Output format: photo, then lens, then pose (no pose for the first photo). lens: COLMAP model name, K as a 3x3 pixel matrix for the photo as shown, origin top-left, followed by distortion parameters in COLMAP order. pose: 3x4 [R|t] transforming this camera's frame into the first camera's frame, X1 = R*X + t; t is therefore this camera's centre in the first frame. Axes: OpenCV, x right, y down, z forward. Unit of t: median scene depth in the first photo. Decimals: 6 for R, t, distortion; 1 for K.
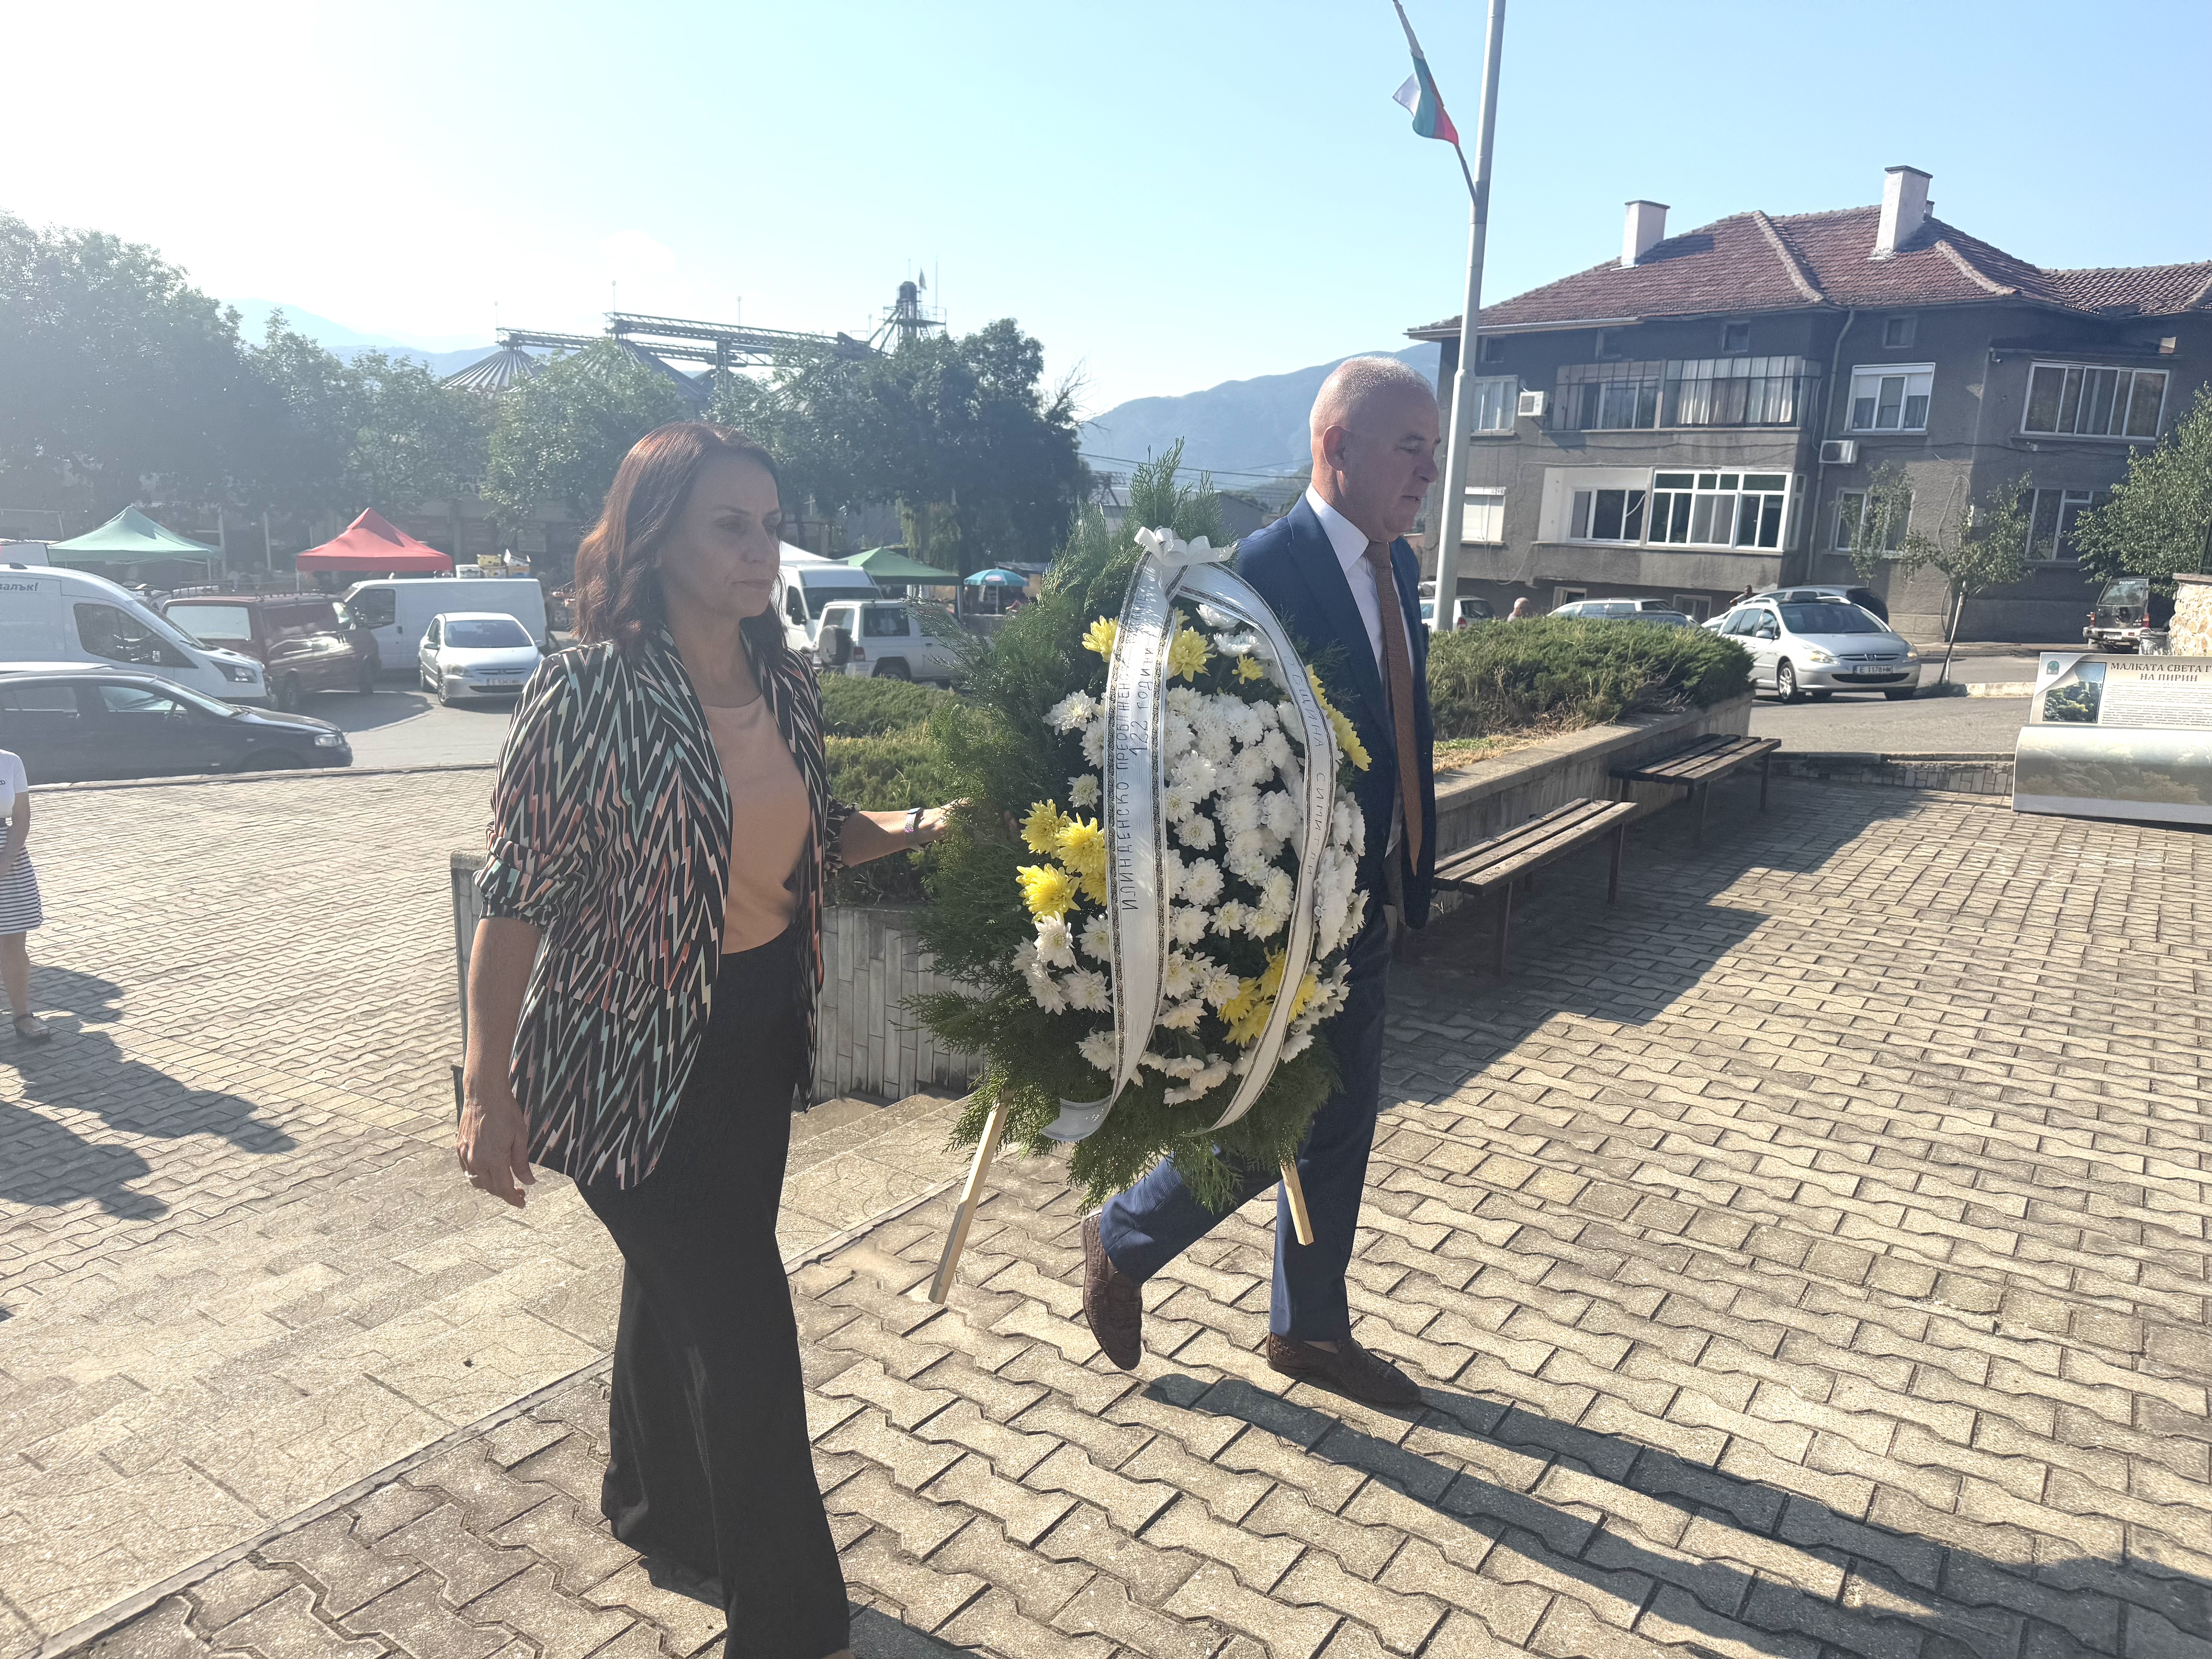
lens RADIAL K [[1417.5, 0, 1013.6], [0, 1417.5, 856.8], [0, 0, 1]] dist [0.001438, -0.003788]
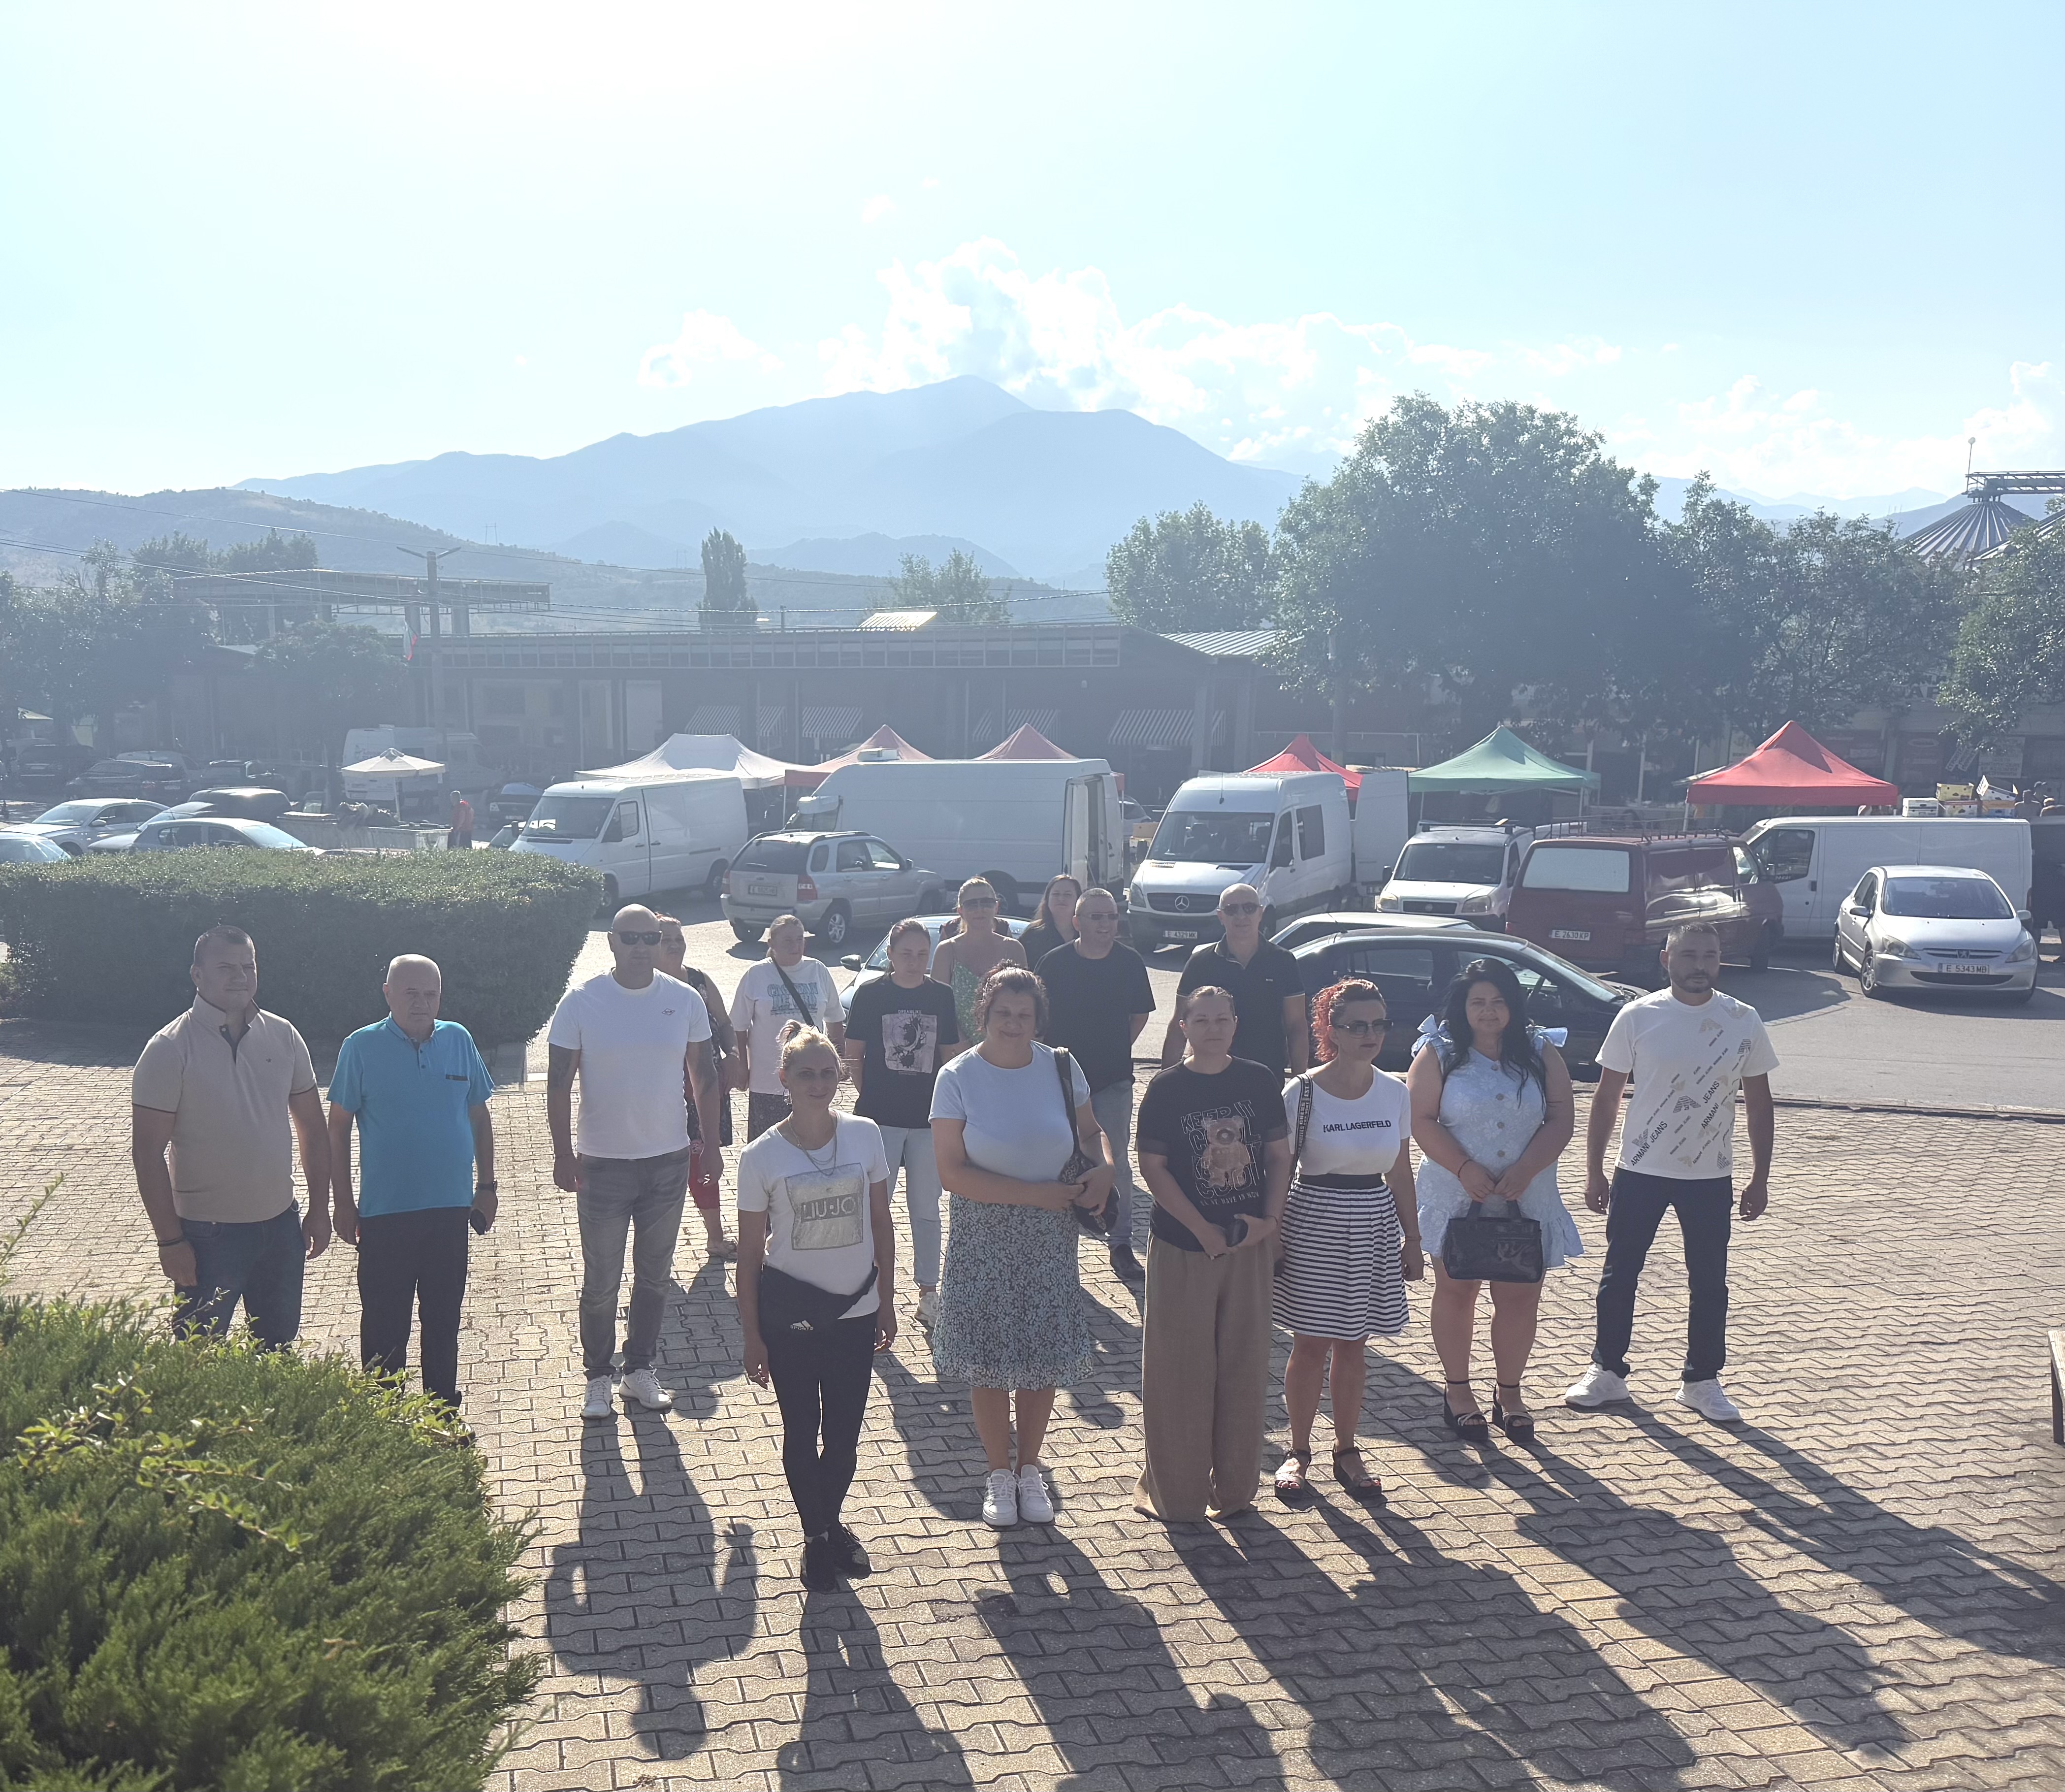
lens RADIAL K [[1847.2, 0, 1032.5], [0, 1847.2, 896.0], [0, 0, 1]] dist [0.001071, -0.180681]
pose [[0.714853, 0.040105, -0.698124, -0.069398], [-0.141283, 0.986048, -0.088023, -0.017995], [0.684853, 0.161557, 0.710546, 0.072079]]
